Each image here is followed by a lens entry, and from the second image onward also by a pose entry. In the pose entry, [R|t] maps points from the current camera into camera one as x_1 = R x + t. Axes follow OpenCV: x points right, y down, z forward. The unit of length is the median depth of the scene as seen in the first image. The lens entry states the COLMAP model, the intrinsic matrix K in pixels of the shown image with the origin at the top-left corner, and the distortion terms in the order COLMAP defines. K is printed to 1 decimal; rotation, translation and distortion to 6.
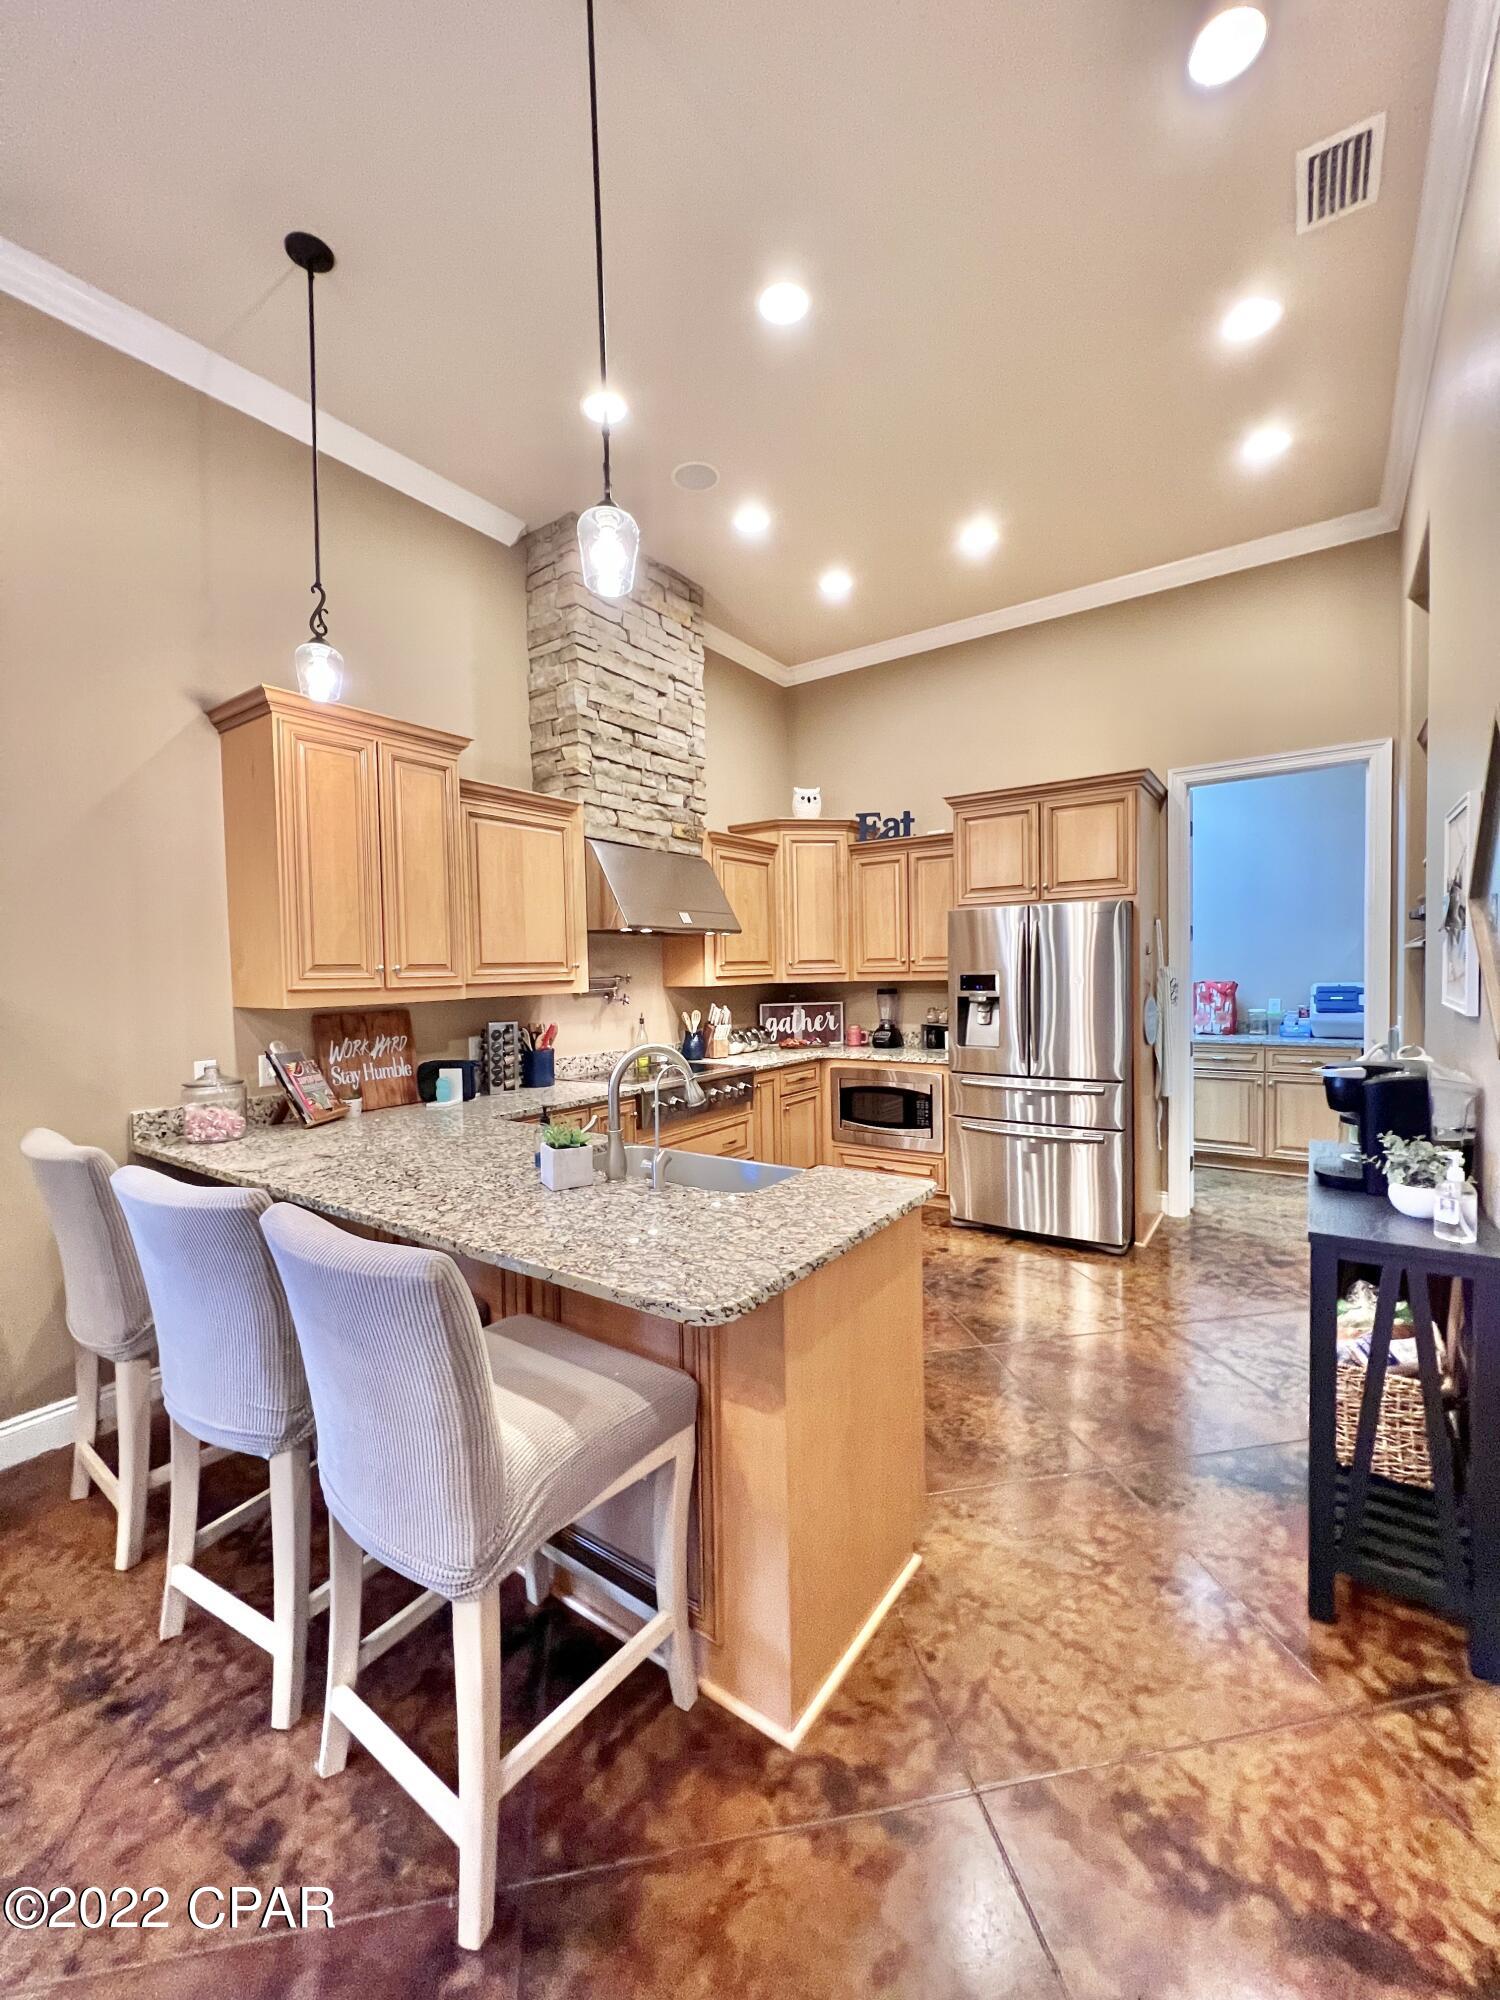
lens RADIAL K [[804.7, 0, 754.2], [0, 804.7, 998.4], [0, 0, 1]] dist [-0.001383, 0.000409]
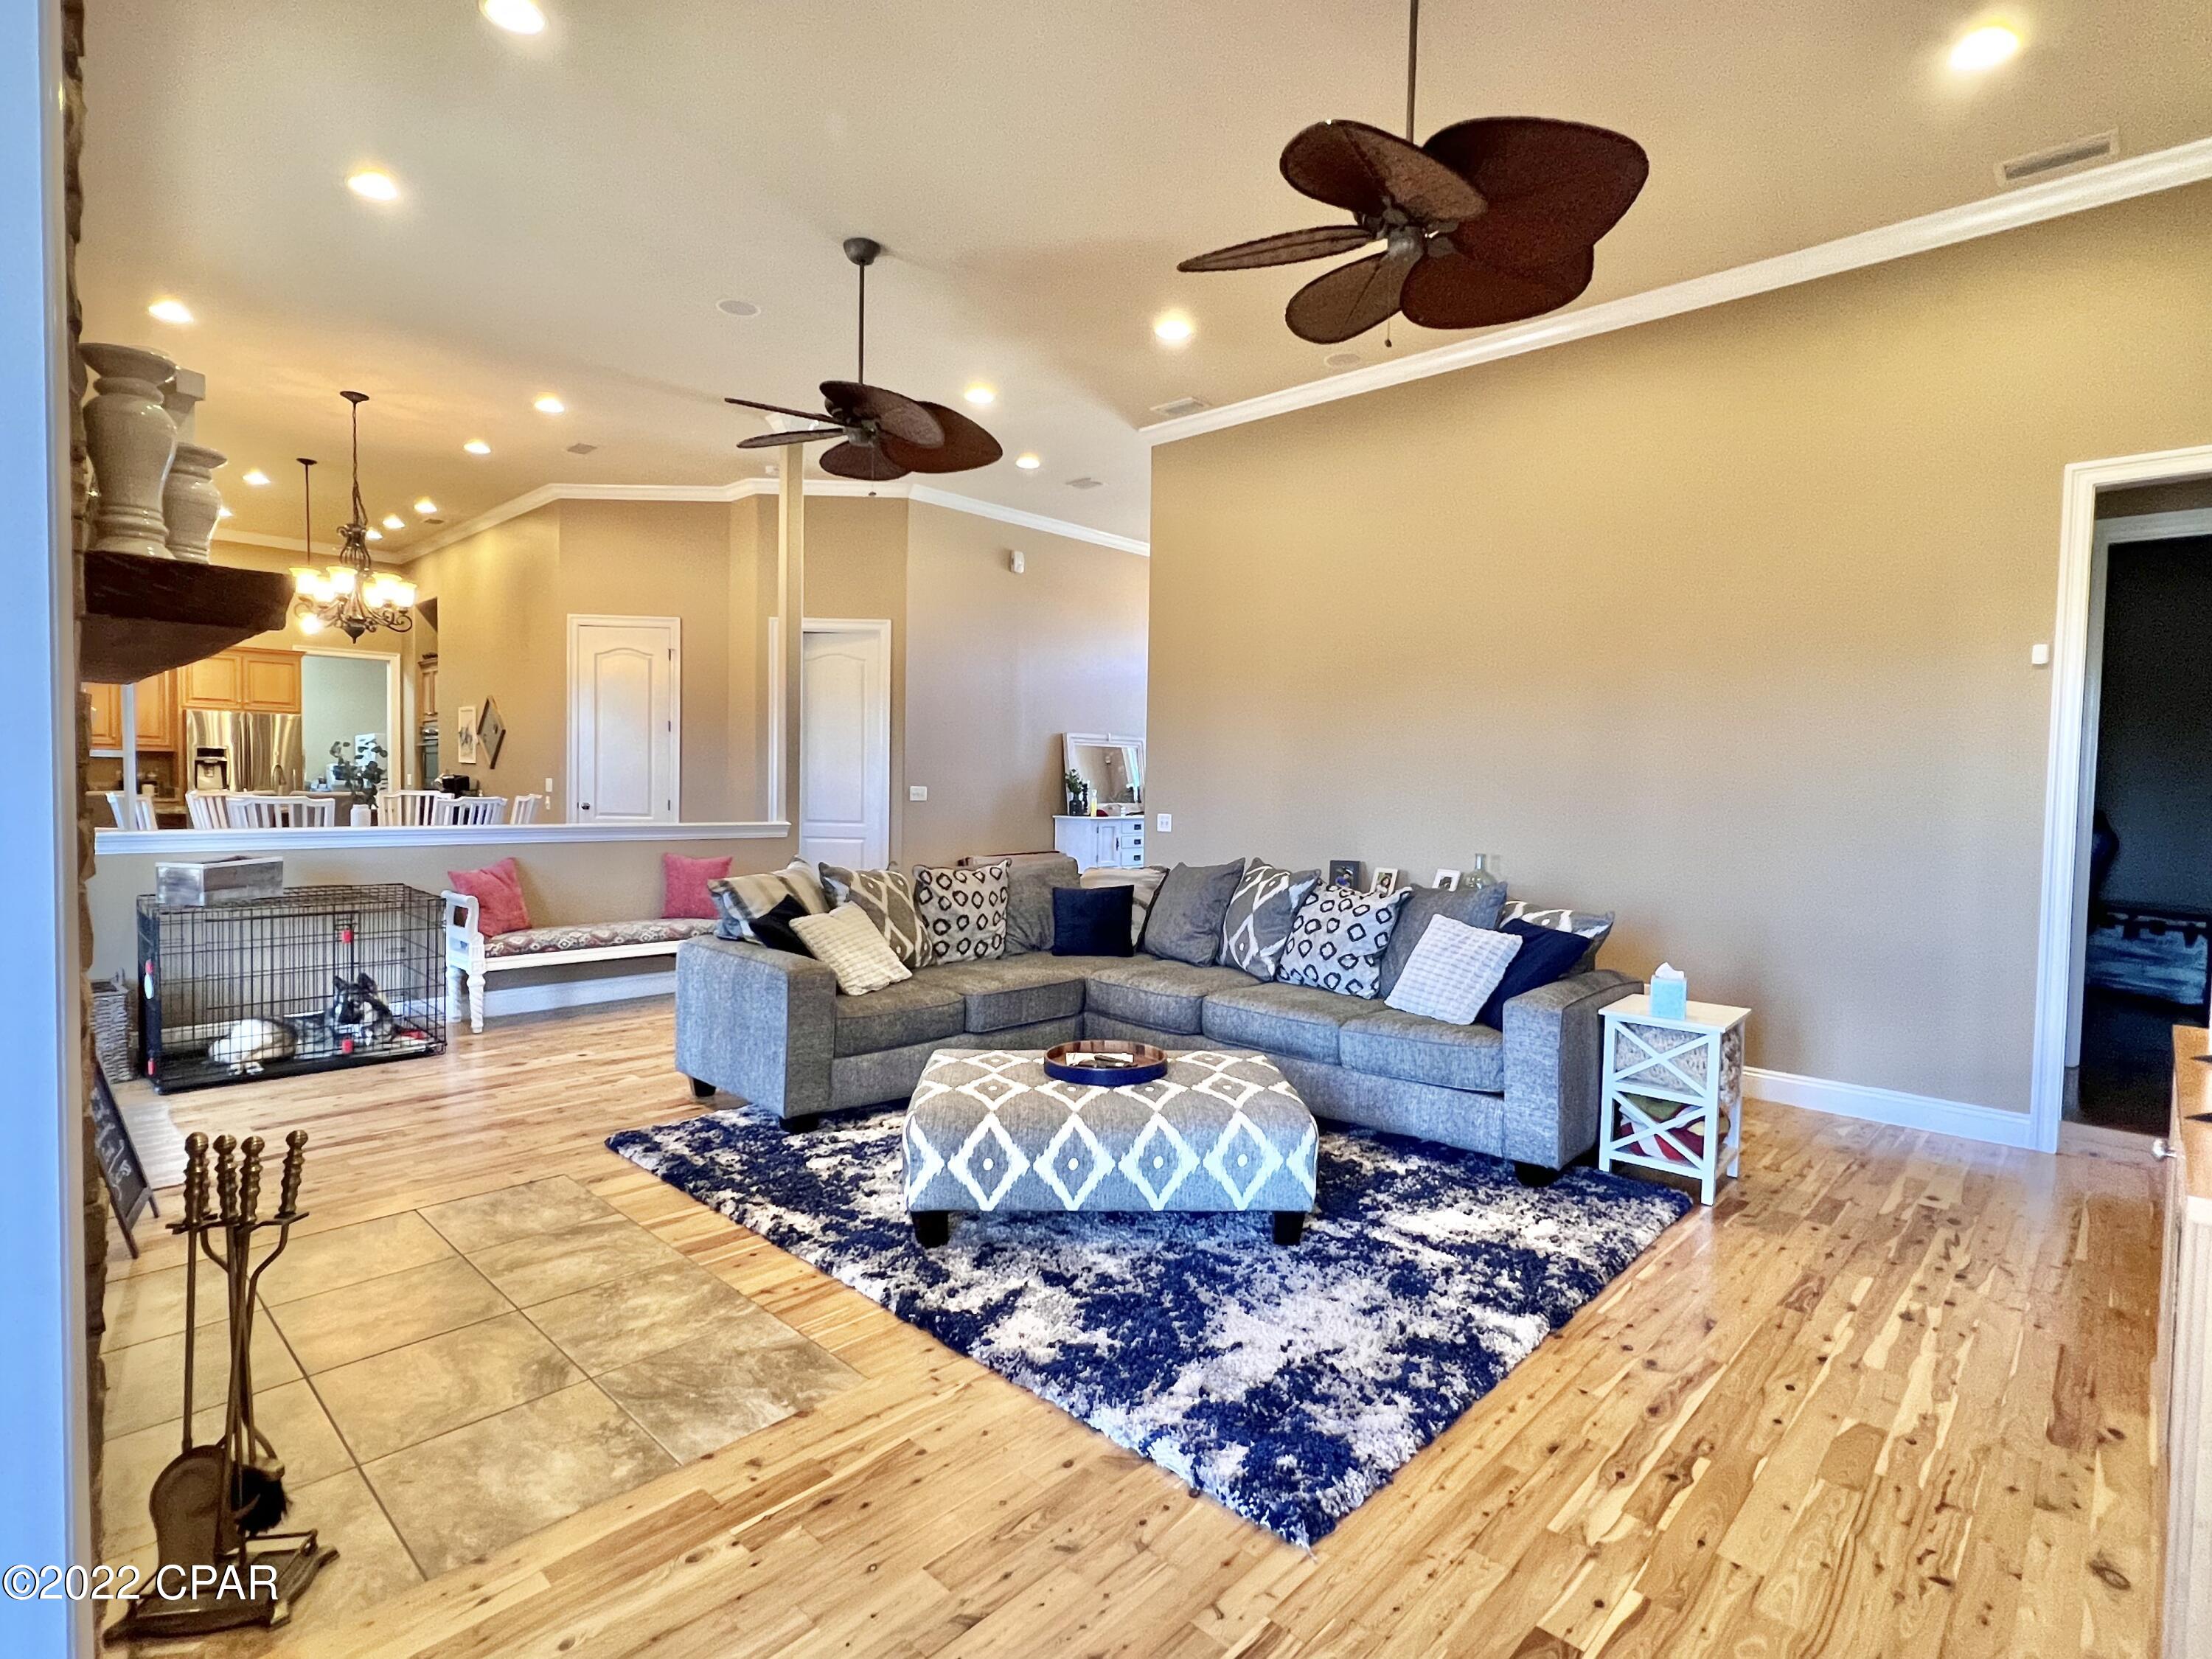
lens RADIAL K [[1106.5, 0, 1106.0], [0, 1106.5, 829.5], [0, 0, 1]] dist [-0.000959, 0.000139]
pose [[0.144993, -0.021003, 0.989210, -2.715467], [0.015751, 0.999697, 0.018917, 0.196752], [-0.989307, 0.012838, 0.145280, -1.925472]]
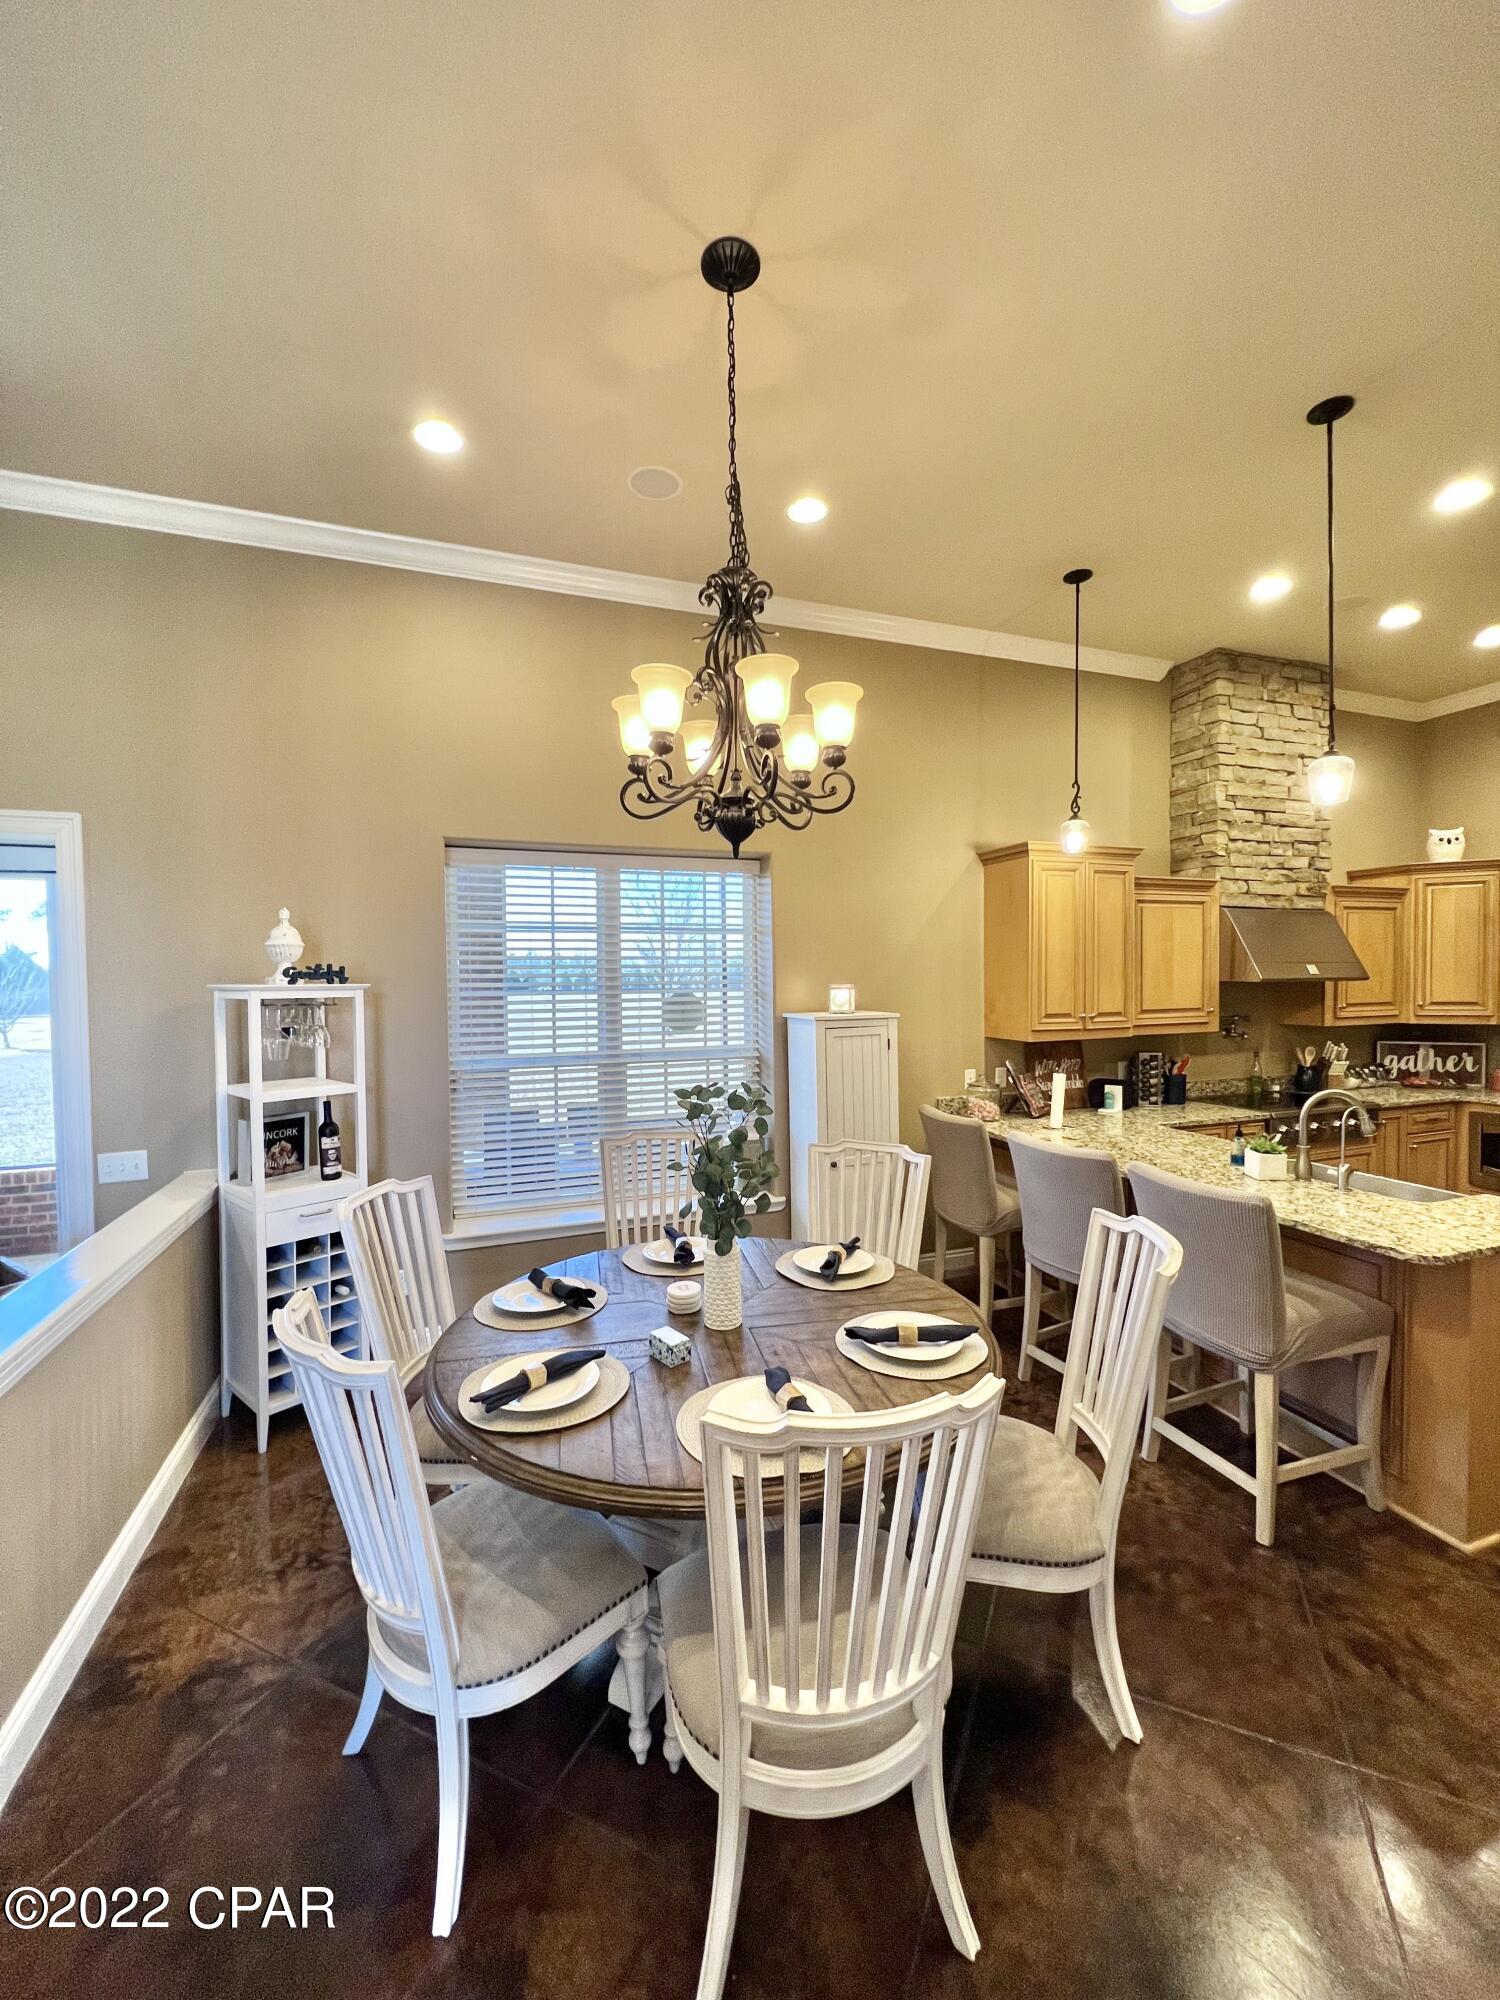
lens RADIAL K [[804.7, 0, 754.2], [0, 804.7, 998.4], [0, 0, 1]] dist [-0.001383, 0.000409]
pose [[0.820810, 0.027042, -0.570560, -0.114372], [-0.027385, 0.999593, 0.007979, -0.062698], [0.570544, 0.009076, 0.821217, -0.544213]]
